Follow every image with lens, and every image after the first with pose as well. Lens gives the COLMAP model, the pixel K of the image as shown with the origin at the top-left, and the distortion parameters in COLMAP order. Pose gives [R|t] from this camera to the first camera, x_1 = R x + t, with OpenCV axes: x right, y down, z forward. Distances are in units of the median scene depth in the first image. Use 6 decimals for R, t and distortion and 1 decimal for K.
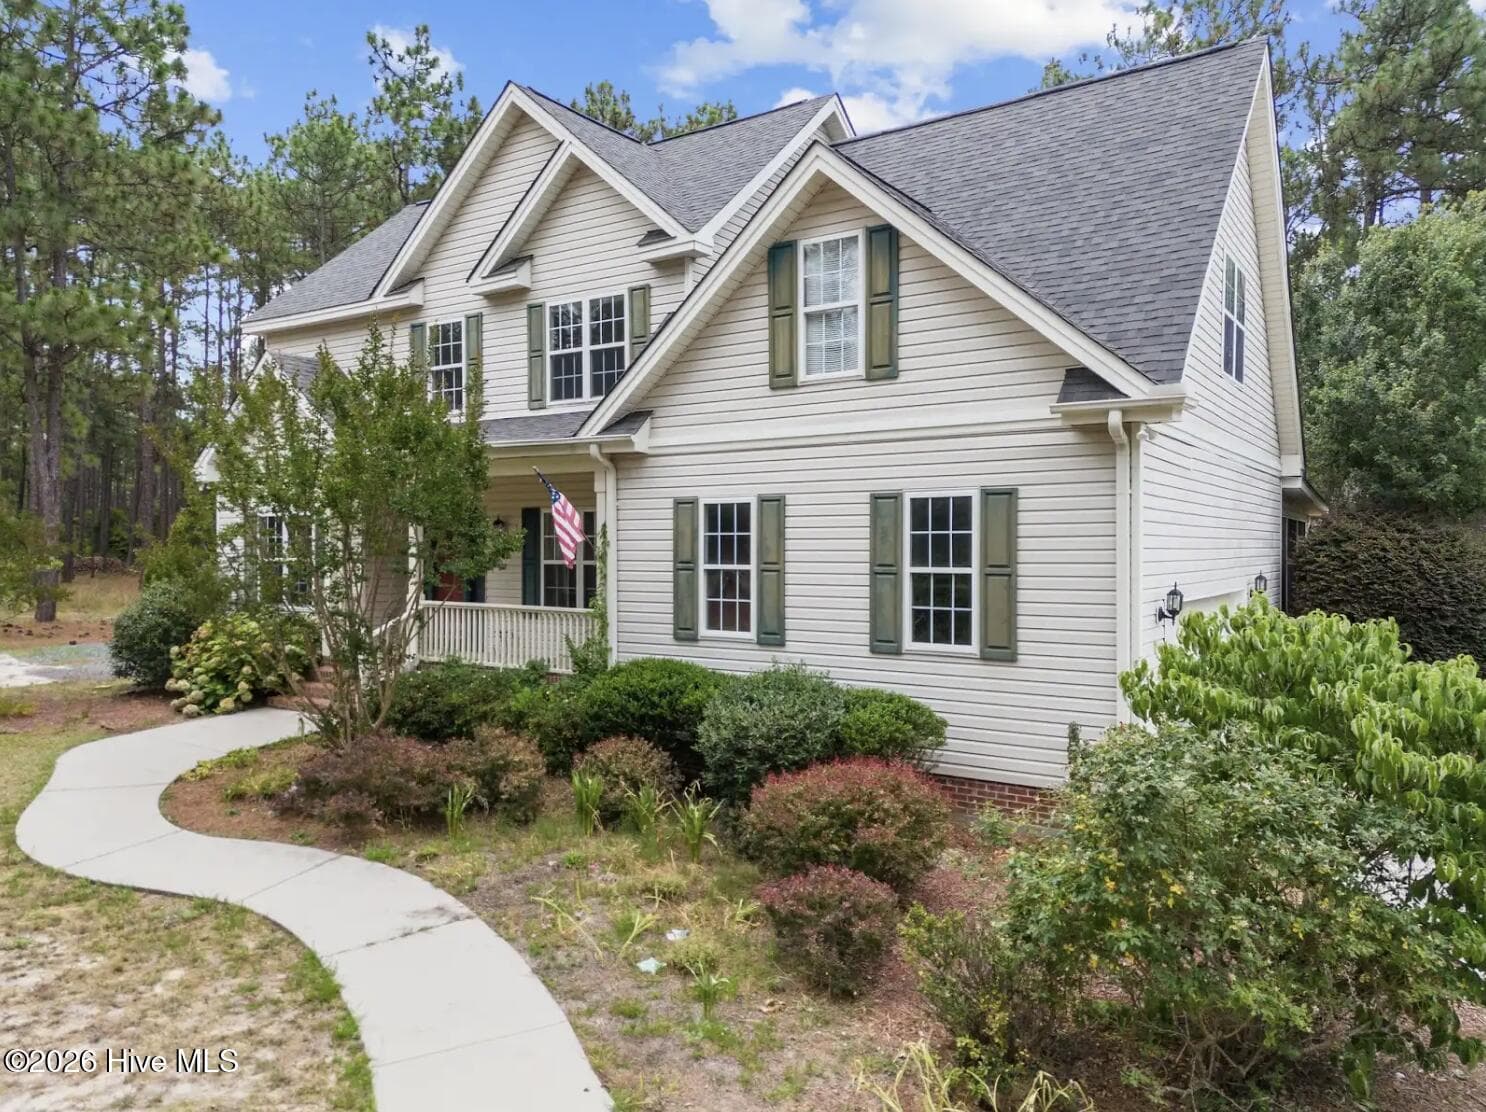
lens RADIAL K [[1064.8, 0, 743.0], [0, 1064.8, 556.0], [0, 0, 1]] dist [0.071492, -0.050632]
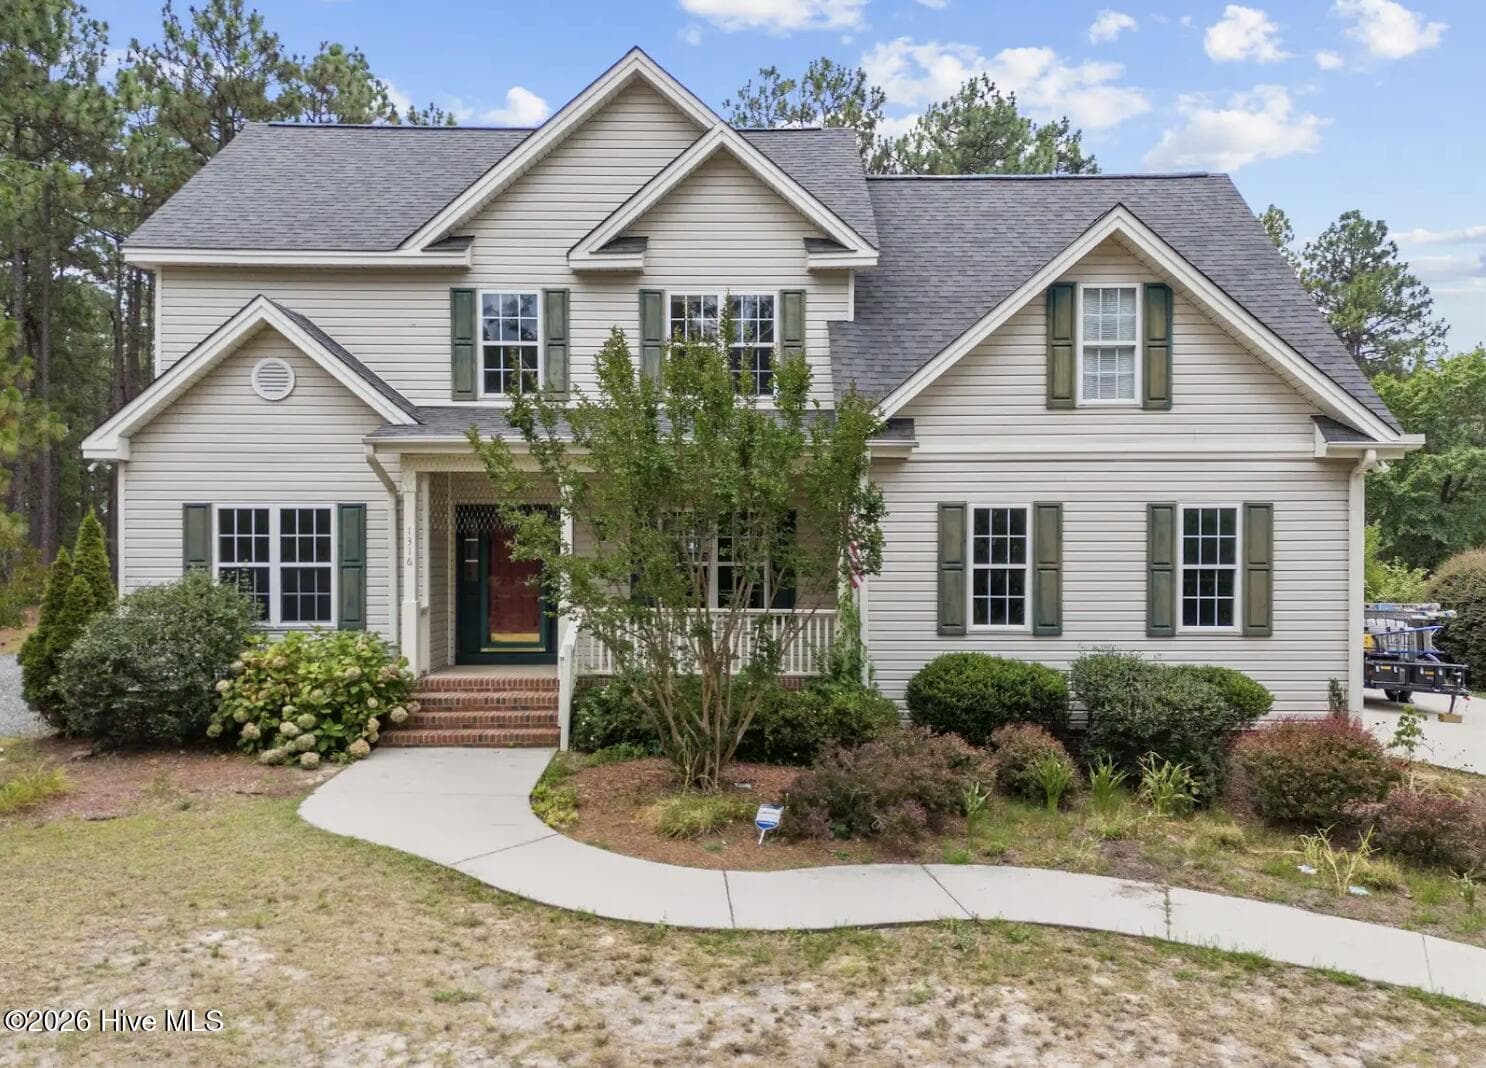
lens RADIAL K [[1055.2, 0, 742.8], [0, 1055.2, 559.4], [0, 0, 1]] dist [0.039186, -0.002420]
pose [[0.823780, -0.003424, 0.566899, -0.902105], [0.004981, 0.999987, -0.001198, 0.003085], [-0.566887, 0.003811, 0.823786, 0.265809]]
